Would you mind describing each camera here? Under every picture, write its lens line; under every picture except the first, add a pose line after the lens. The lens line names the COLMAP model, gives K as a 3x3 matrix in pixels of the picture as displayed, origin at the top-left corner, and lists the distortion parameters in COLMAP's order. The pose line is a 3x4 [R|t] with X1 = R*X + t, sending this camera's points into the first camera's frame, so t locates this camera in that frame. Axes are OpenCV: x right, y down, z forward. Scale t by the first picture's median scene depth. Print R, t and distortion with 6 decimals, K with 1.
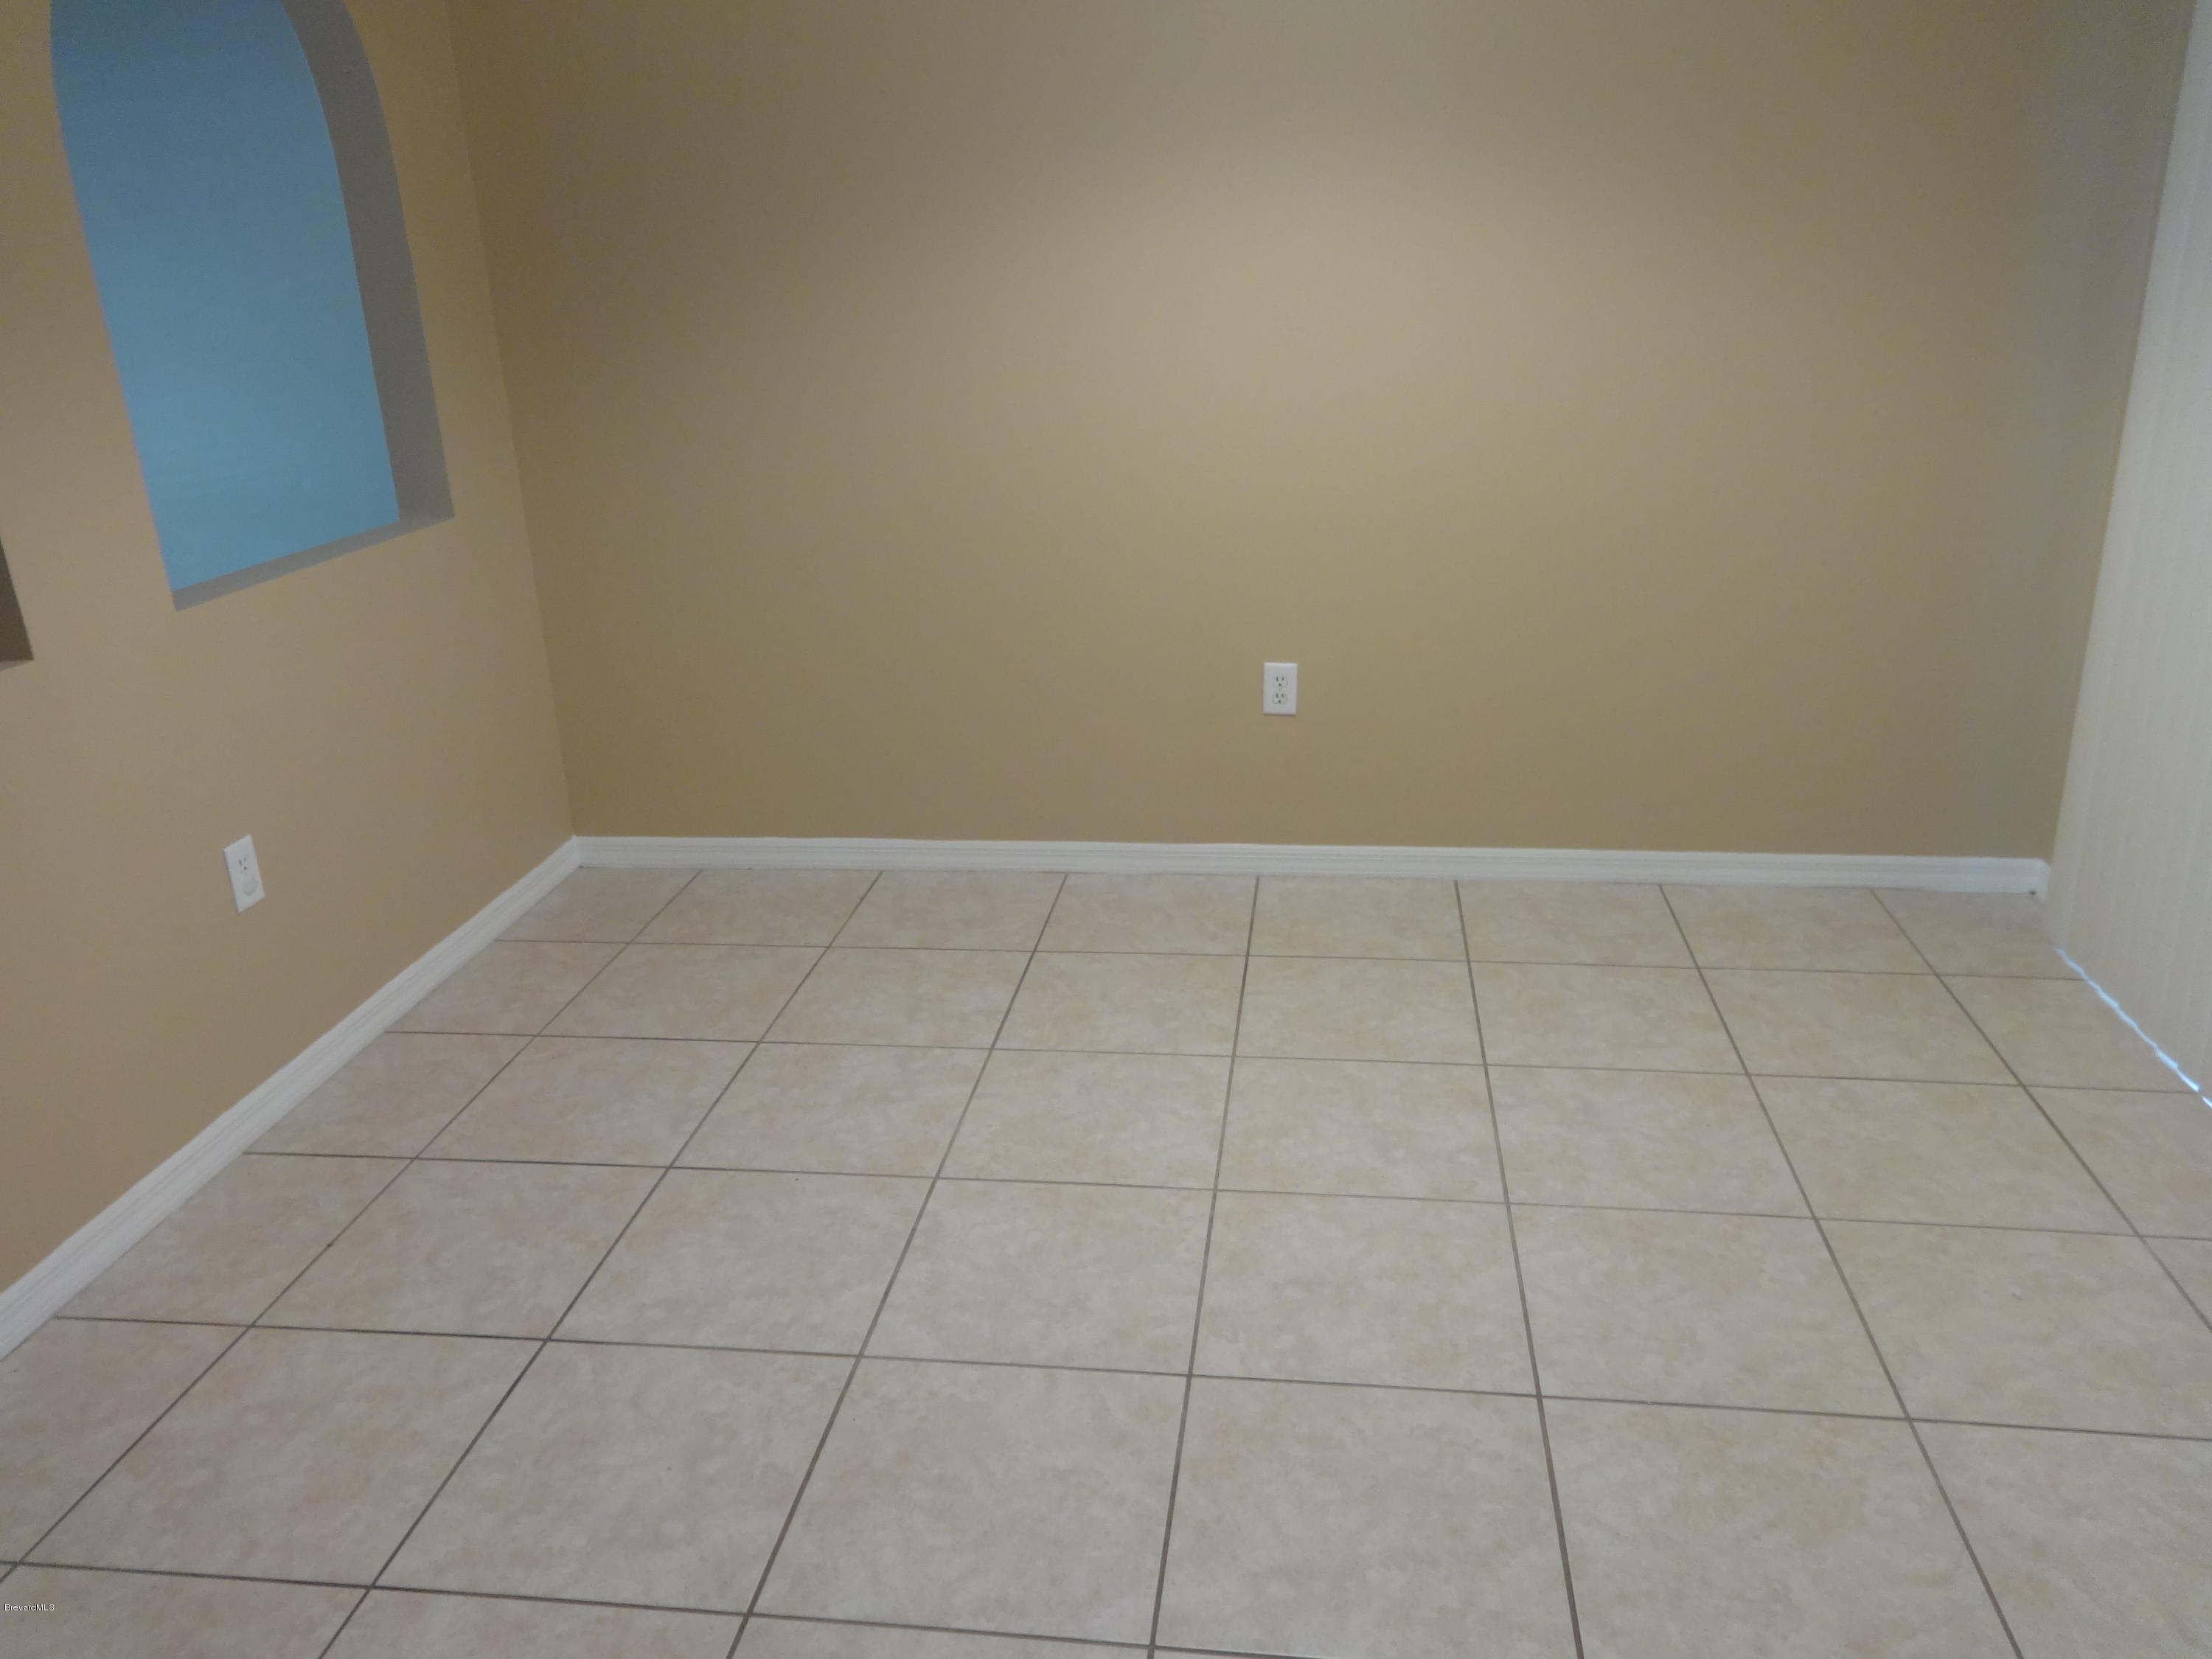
lens RADIAL K [[1690.2, 0, 1110.2], [0, 1690.2, 827.7], [0, 0, 1]] dist [0.009016, 0.011582]
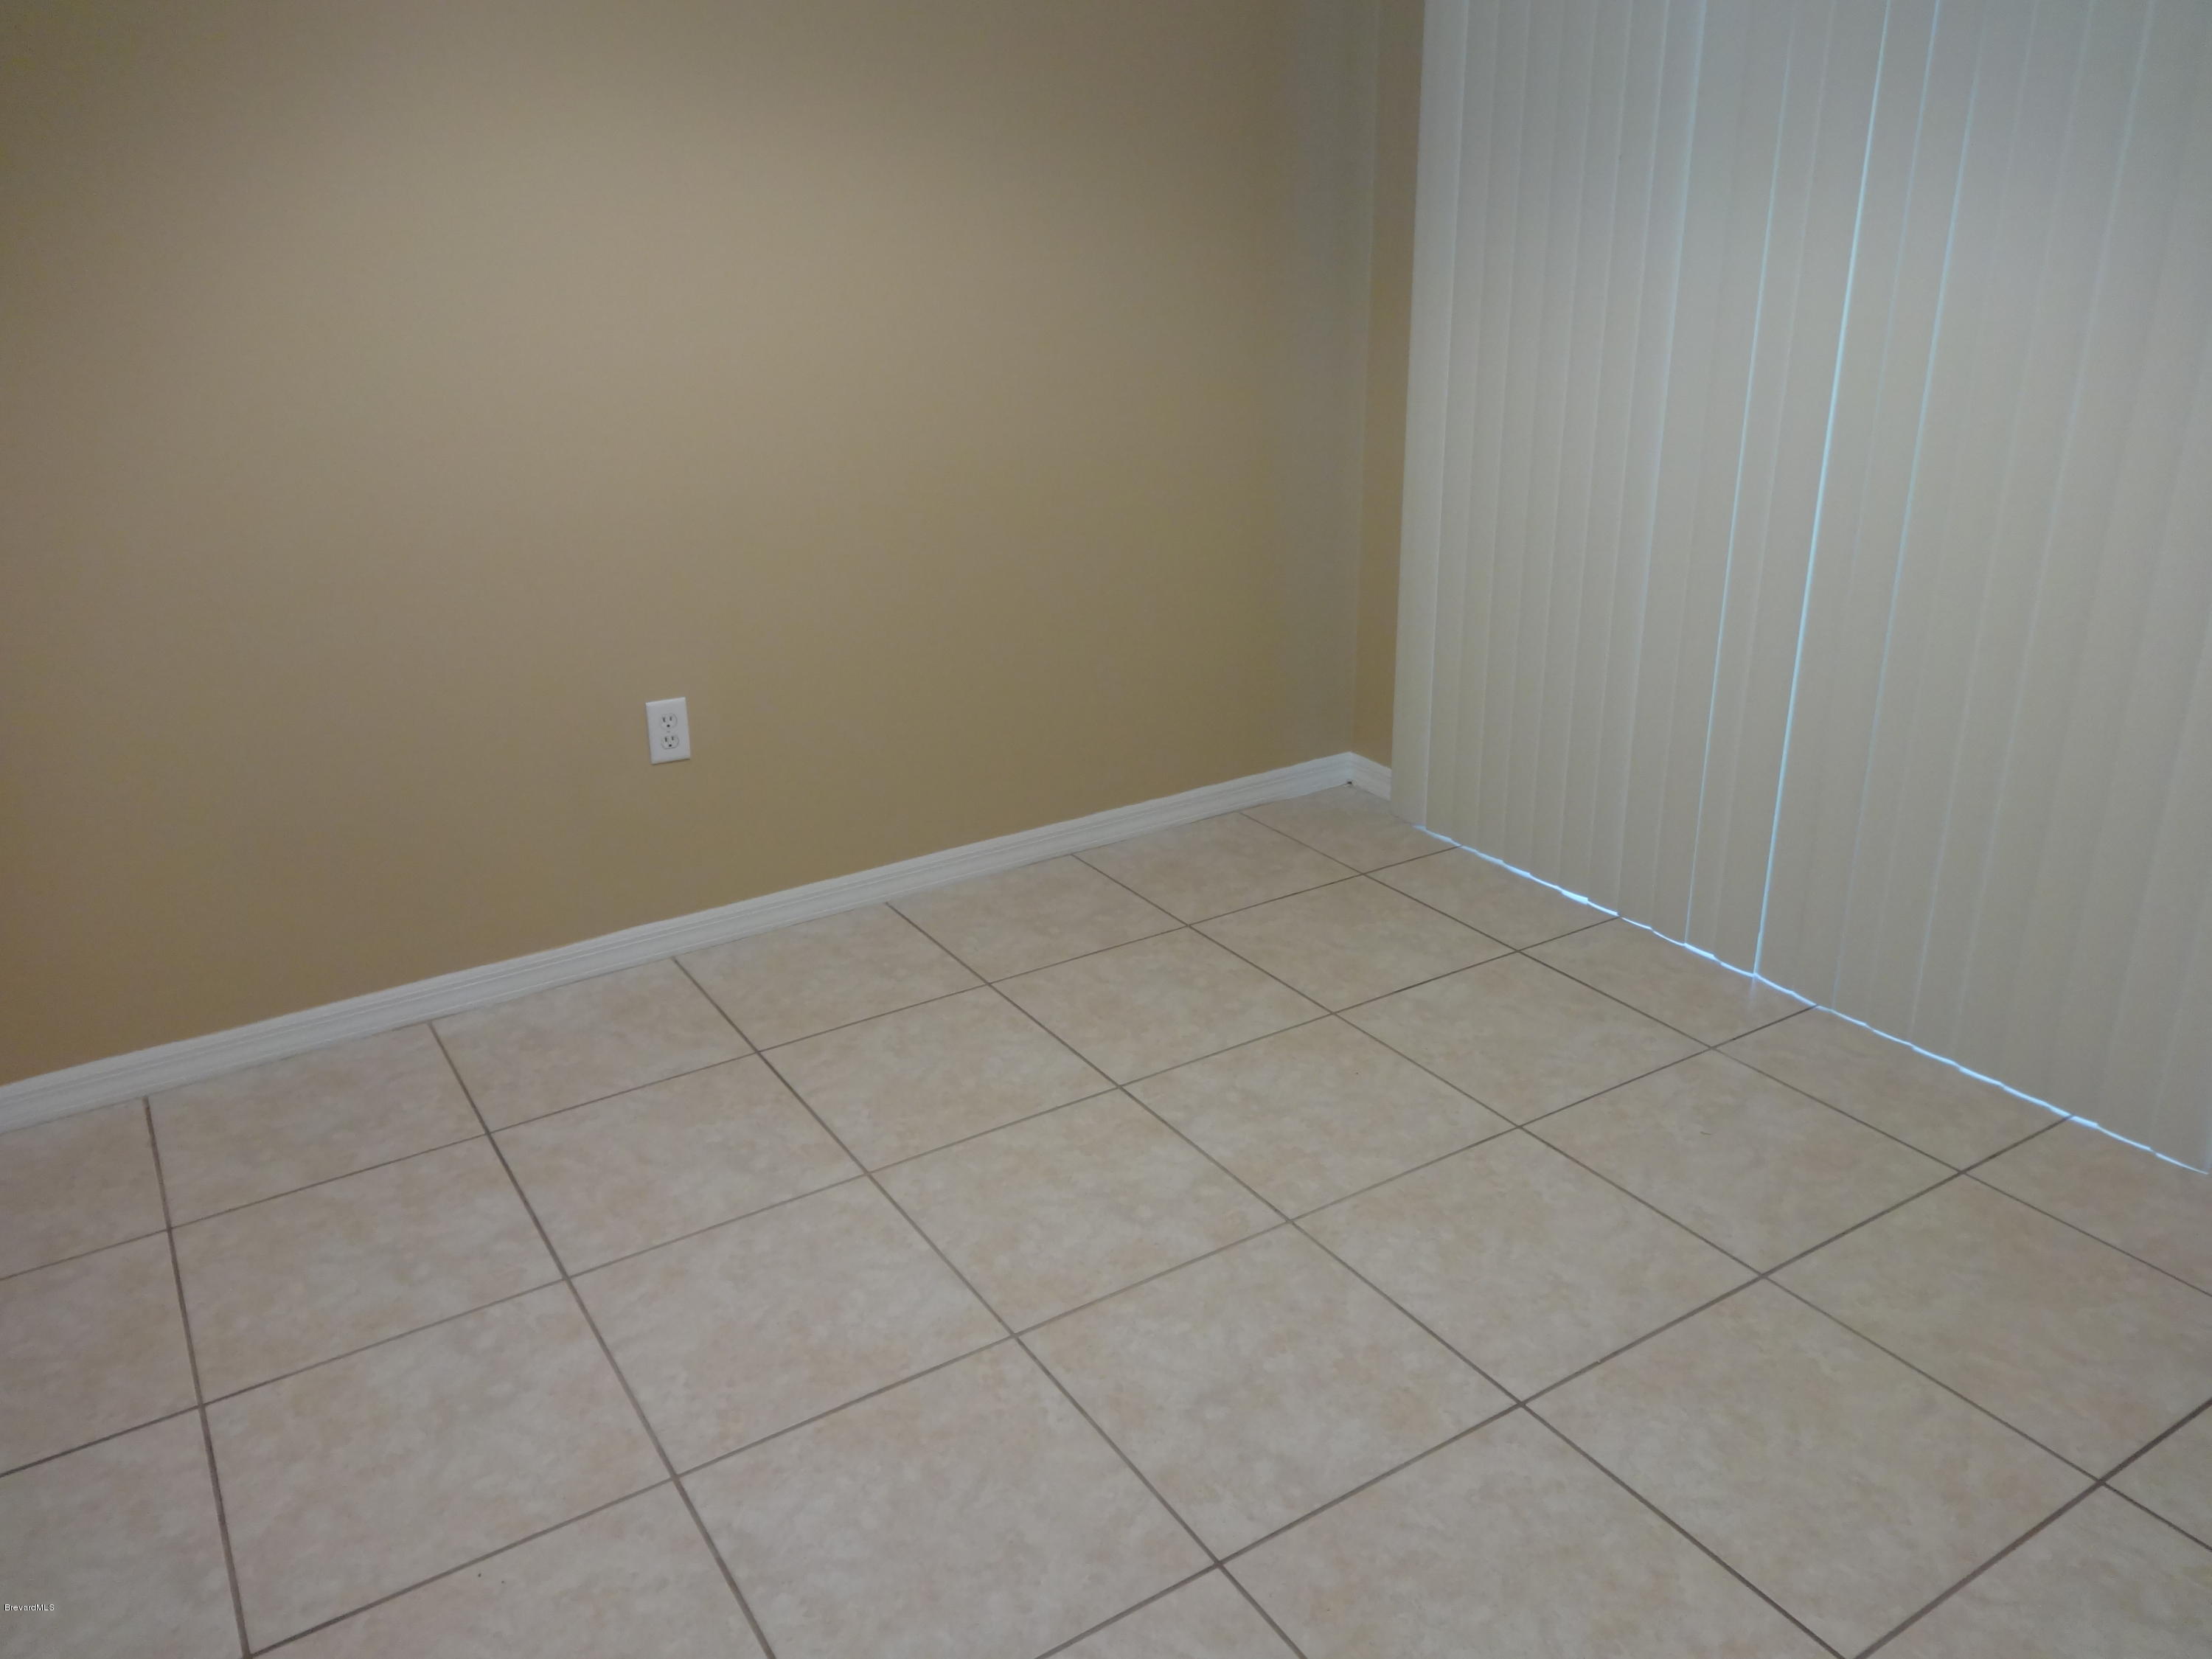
lens RADIAL K [[1690.2, 0, 1110.2], [0, 1690.2, 827.7], [0, 0, 1]] dist [0.009016, 0.011582]
pose [[0.767146, -0.222972, 0.601474, -0.302645], [0.214886, 0.972796, 0.086550, -0.076691], [-0.604410, 0.062852, 0.794190, 0.271475]]
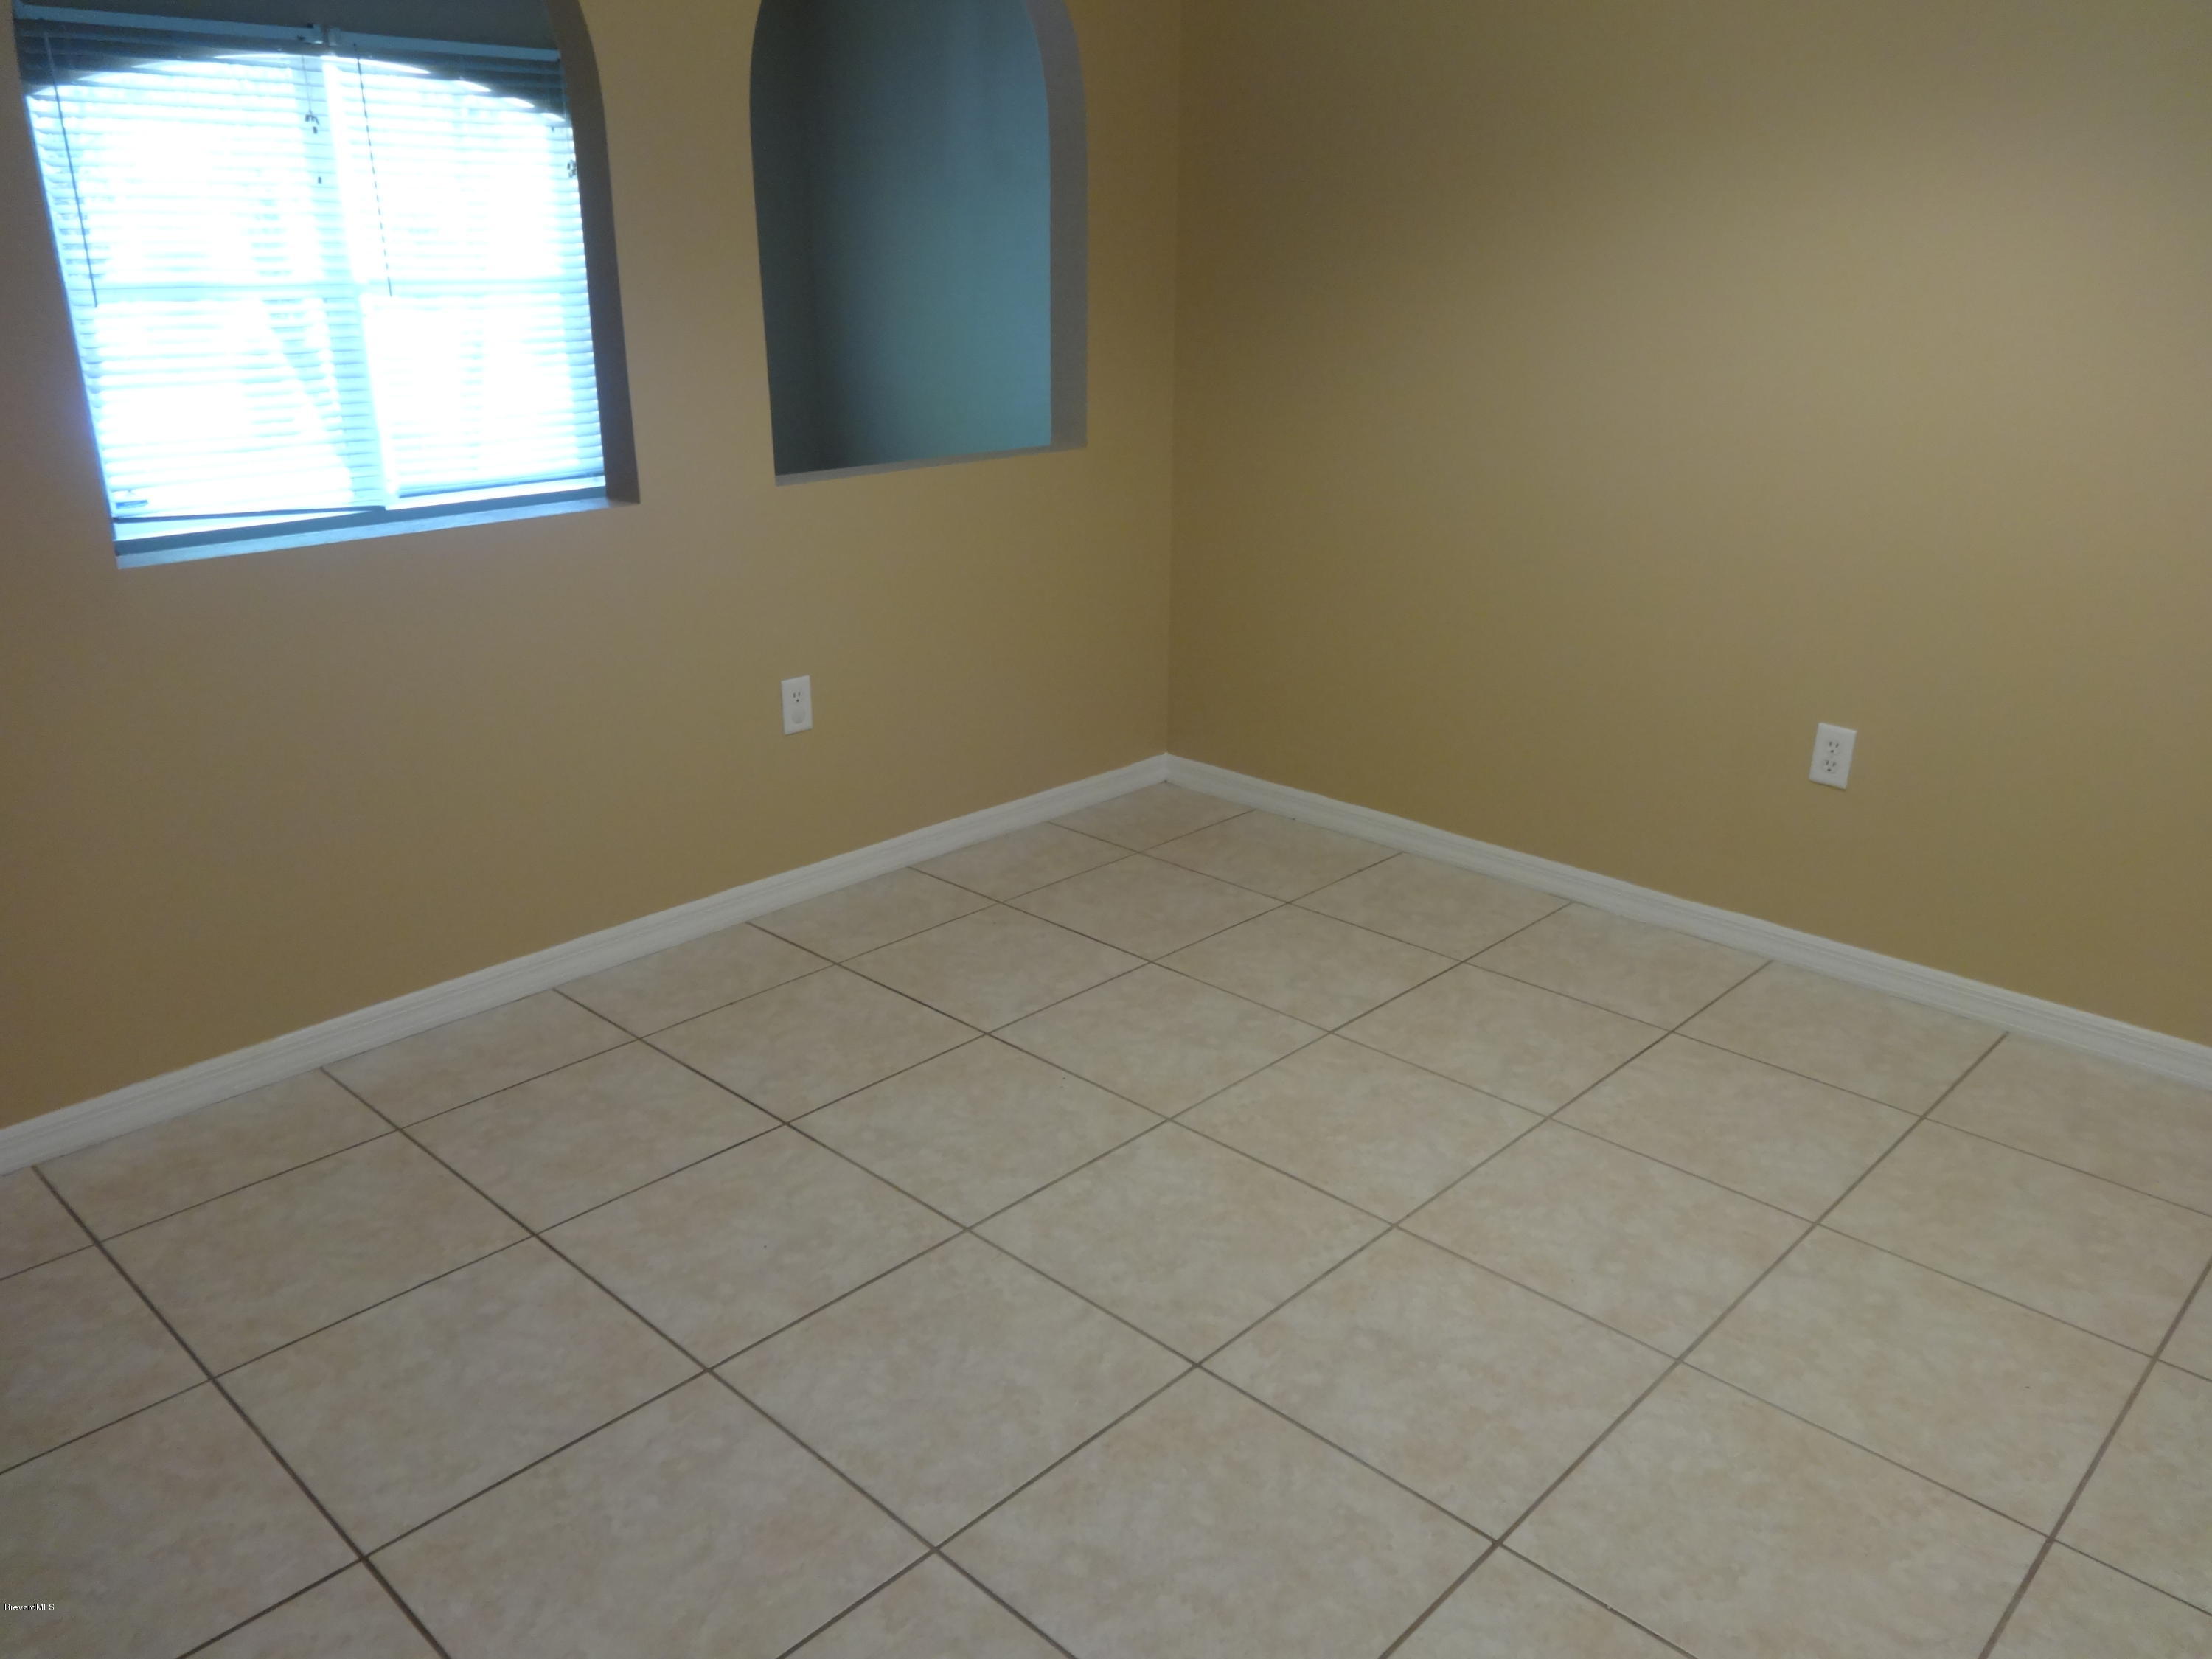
lens RADIAL K [[1690.2, 0, 1110.2], [0, 1690.2, 827.7], [0, 0, 1]] dist [0.009016, 0.011582]
pose [[0.808783, 0.238411, -0.537615, 0.347044], [-0.233742, 0.969153, 0.078142, -0.034738], [0.539662, 0.062463, 0.839561, 0.091513]]
